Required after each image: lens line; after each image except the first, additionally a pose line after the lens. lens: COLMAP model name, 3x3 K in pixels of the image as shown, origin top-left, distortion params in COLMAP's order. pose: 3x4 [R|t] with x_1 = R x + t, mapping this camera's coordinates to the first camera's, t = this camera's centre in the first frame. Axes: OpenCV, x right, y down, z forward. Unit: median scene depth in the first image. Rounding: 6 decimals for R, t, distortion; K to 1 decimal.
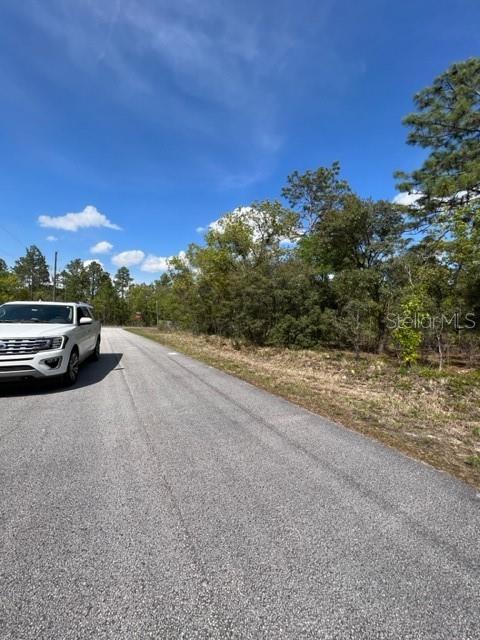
lens RADIAL K [[261.8, 0, 243.1], [0, 261.8, 319.3], [0, 0, 1]] dist [-0.002038, -0.000128]
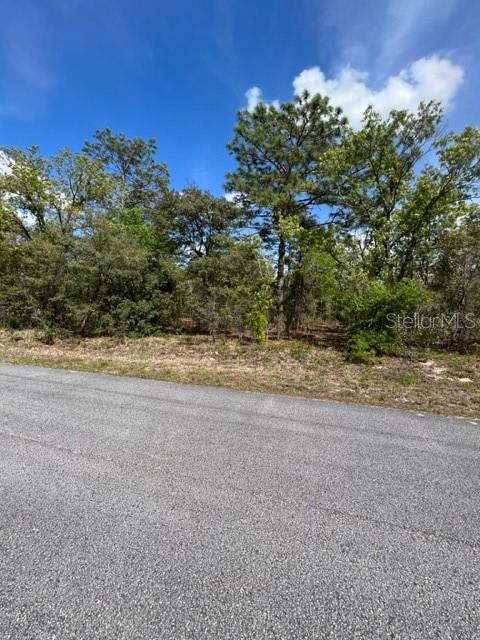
lens RADIAL K [[260.6, 0, 242.6], [0, 260.6, 320.2], [0, 0, 1]] dist [-0.003523, -0.000019]
pose [[0.716776, -0.034520, 0.696449, -0.165670], [-0.009285, 0.998213, 0.059033, -0.000964], [-0.697242, -0.048780, 0.715174, 0.103338]]
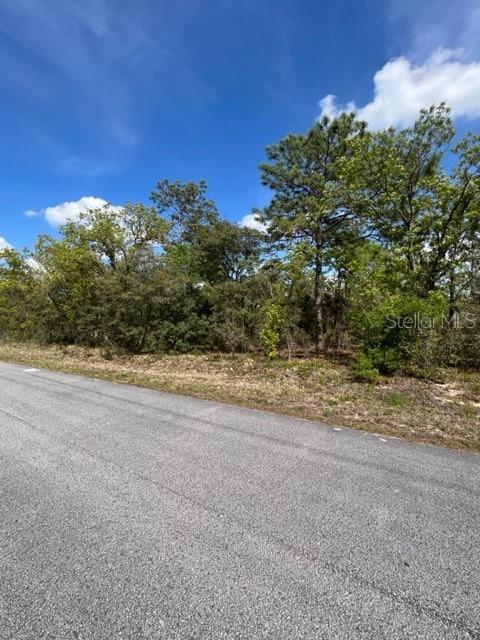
lens RADIAL K [[260.6, 0, 242.6], [0, 260.6, 320.2], [0, 0, 1]] dist [-0.003523, -0.000019]
pose [[0.870024, -0.006844, 0.492962, -0.074330], [0.015502, 0.999789, -0.013478, -0.003069], [-0.492766, 0.019368, 0.869946, -0.031212]]
